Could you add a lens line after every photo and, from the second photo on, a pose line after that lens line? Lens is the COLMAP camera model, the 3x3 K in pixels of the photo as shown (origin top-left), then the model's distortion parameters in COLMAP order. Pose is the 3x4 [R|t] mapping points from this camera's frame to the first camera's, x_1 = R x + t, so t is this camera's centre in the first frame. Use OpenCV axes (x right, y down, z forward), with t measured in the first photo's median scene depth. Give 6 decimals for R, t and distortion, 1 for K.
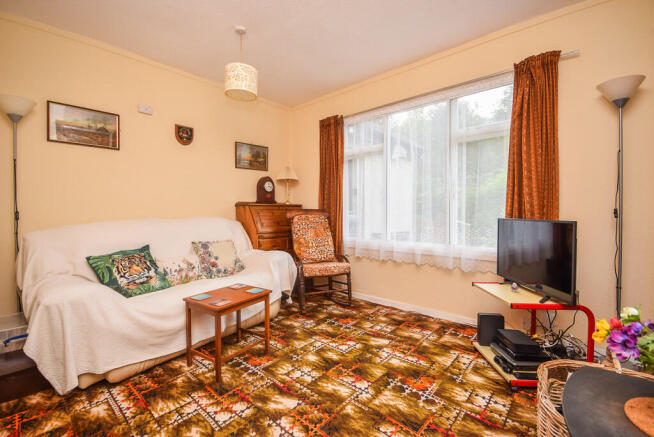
lens RADIAL K [[294.7, 0, 328.4], [0, 294.7, 216.3], [0, 0, 1]] dist [-0.005062, -0.003655]
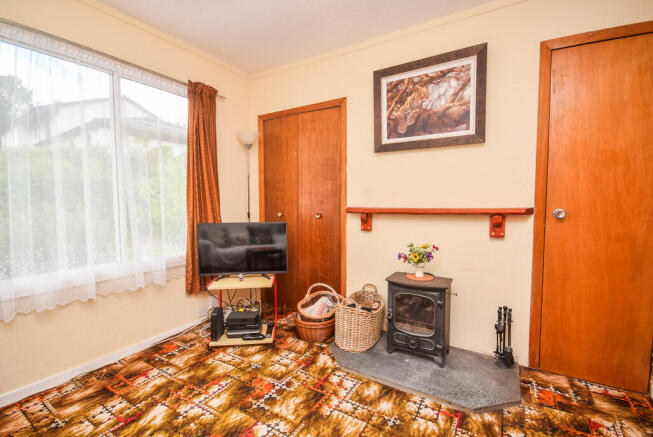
lens RADIAL K [[294.3, 0, 327.7], [0, 294.3, 215.0], [0, 0, 1]] dist [-0.005062, -0.003655]
pose [[-0.189976, -0.045535, 0.980732, -0.584677], [0.022116, 0.998472, 0.050643, -0.070630], [-0.981540, 0.031311, -0.188679, 0.766059]]
